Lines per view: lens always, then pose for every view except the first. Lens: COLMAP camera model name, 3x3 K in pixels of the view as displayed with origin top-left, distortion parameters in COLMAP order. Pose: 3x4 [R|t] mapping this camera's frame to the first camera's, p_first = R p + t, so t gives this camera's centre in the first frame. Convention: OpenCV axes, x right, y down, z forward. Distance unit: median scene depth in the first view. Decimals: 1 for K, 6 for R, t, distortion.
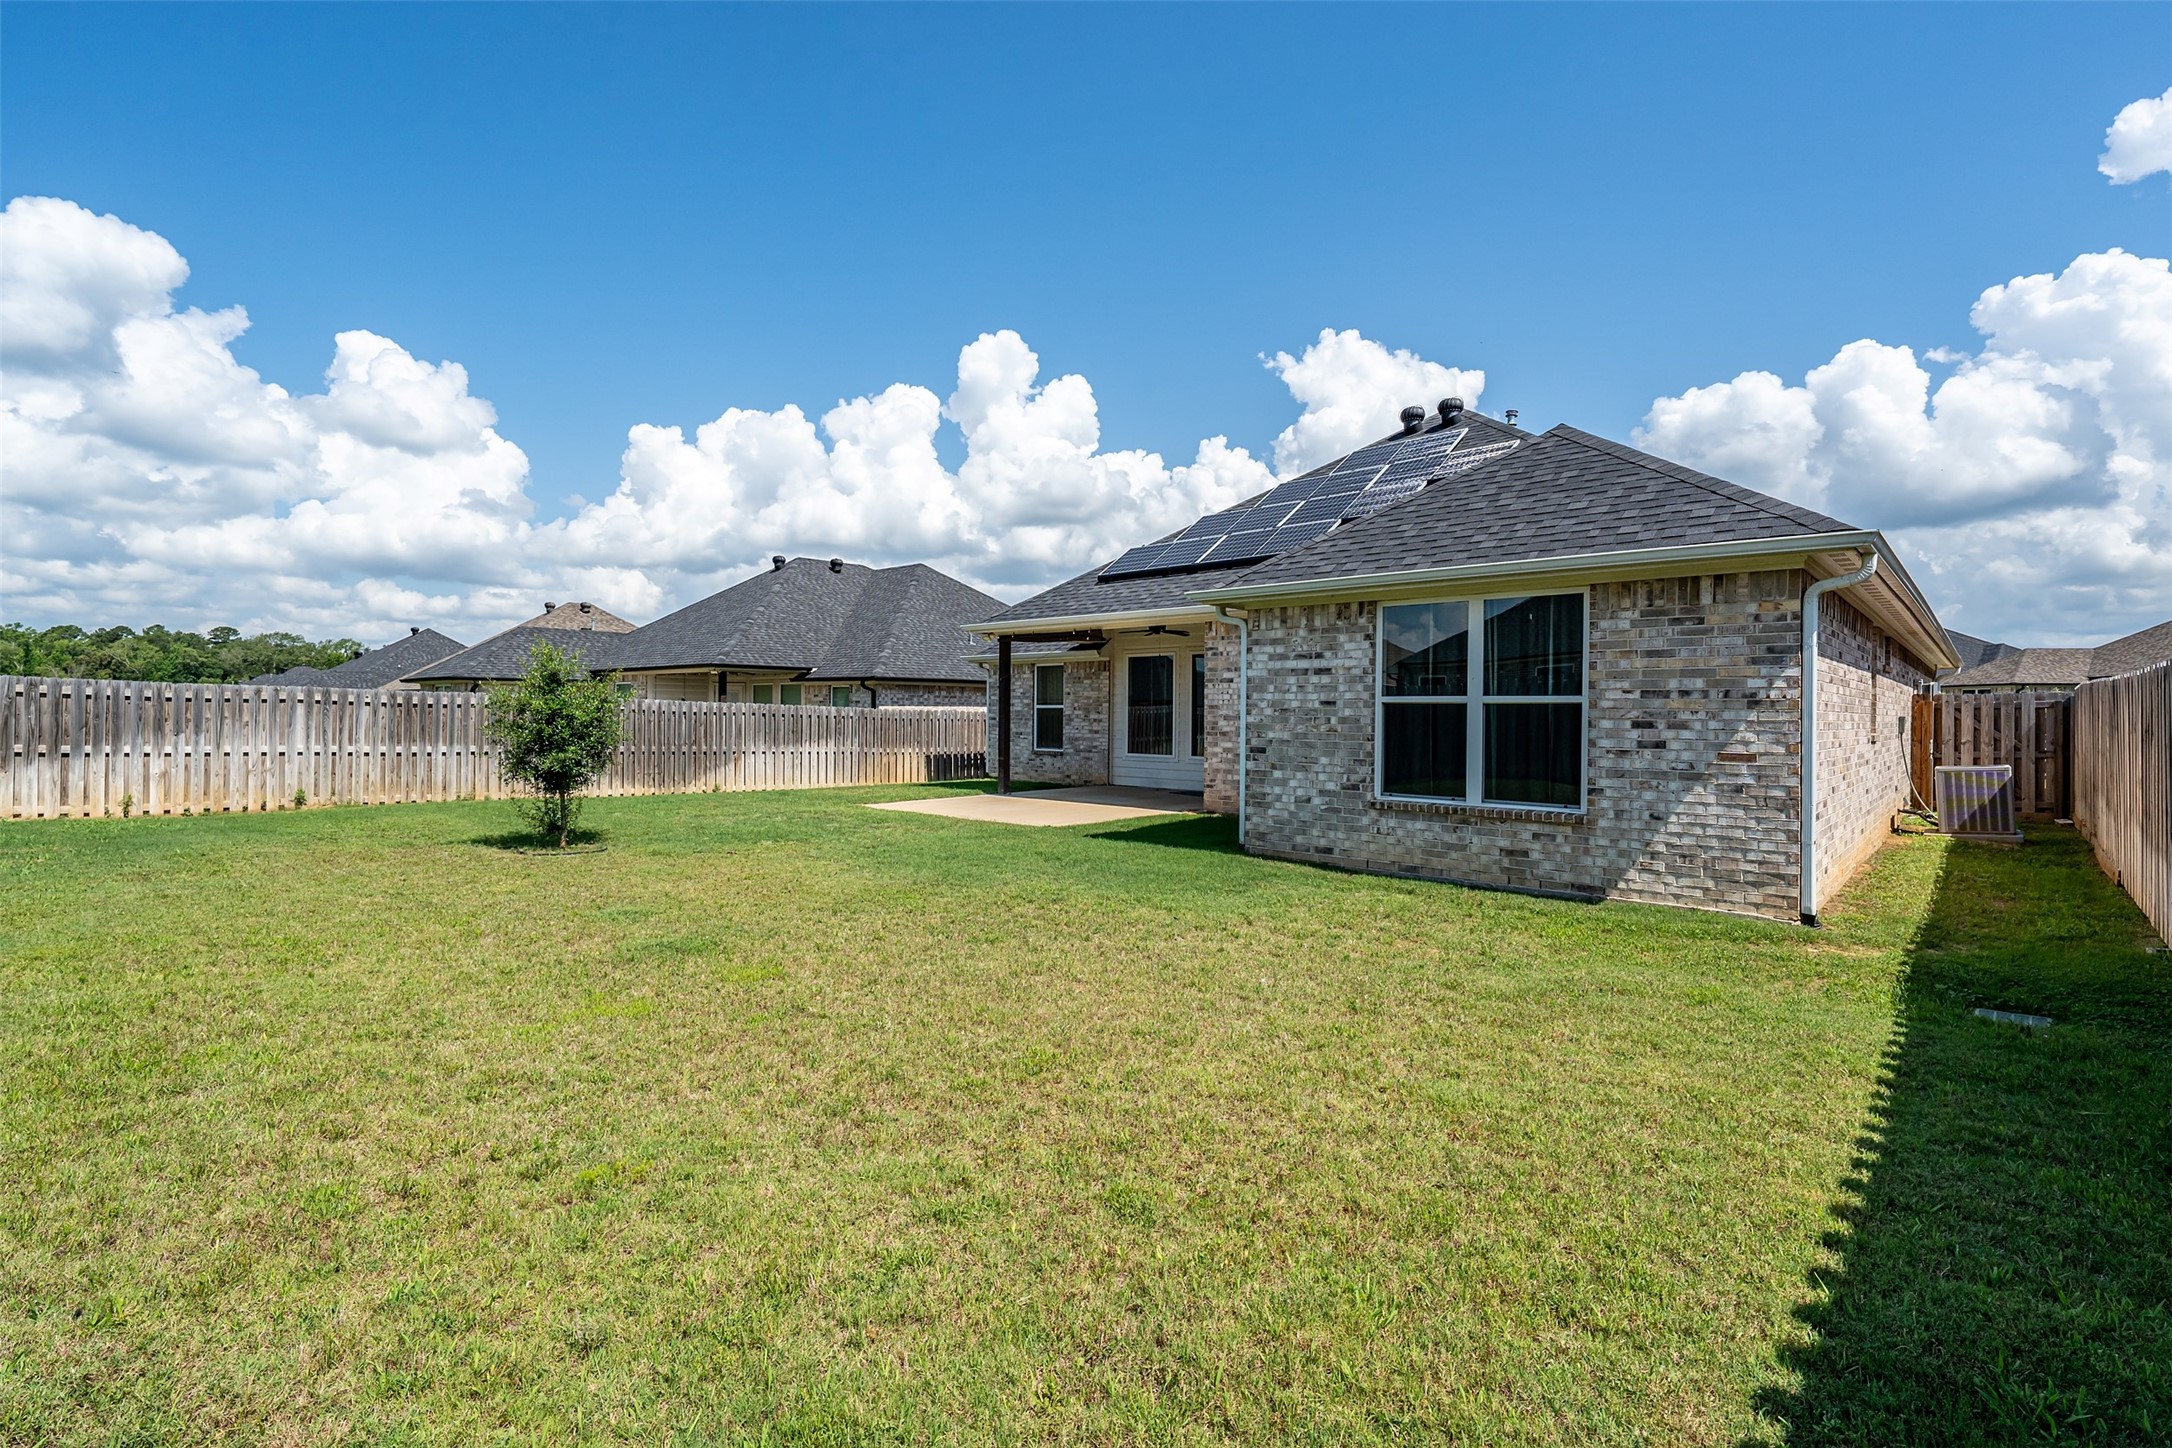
lens RADIAL K [[976.9, 0, 1086.0], [0, 976.9, 719.9], [0, 0, 1]] dist [-0.002896, -0.000183]
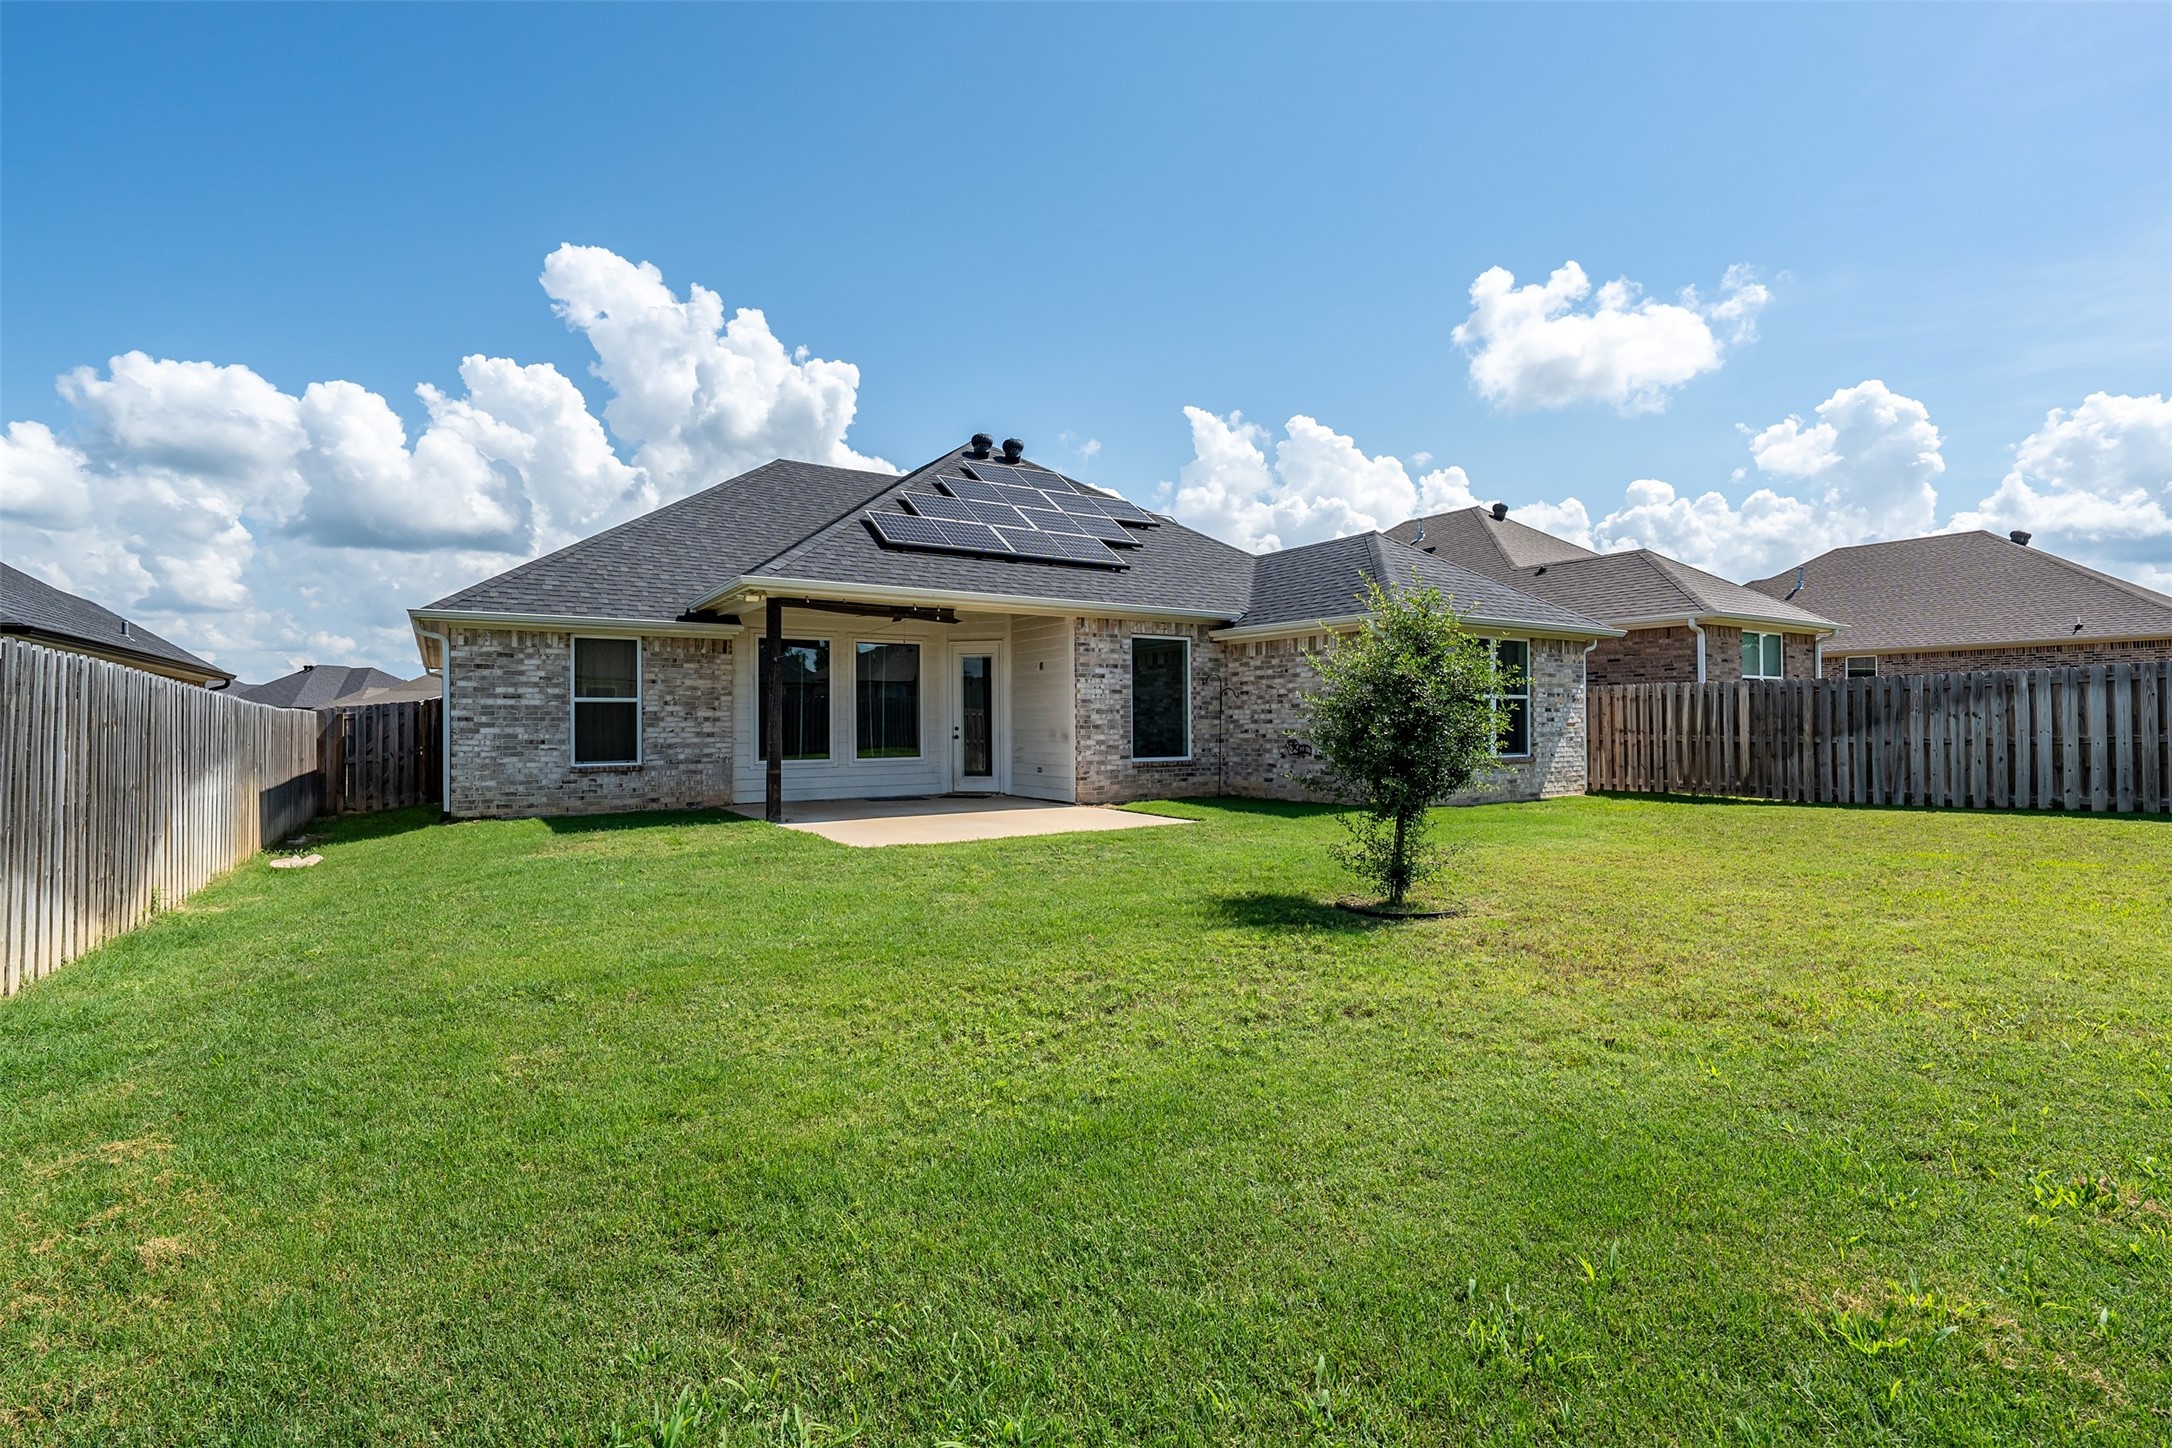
lens RADIAL K [[976.9, 0, 1096.1], [0, 976.9, 719.2], [0, 0, 1]] dist [-0.002896, -0.000183]
pose [[0.264517, -0.003321, 0.964375, -0.709368], [0.013601, 0.999907, -0.000287, 0.005222], [-0.964285, 0.013192, 0.264537, 0.593158]]
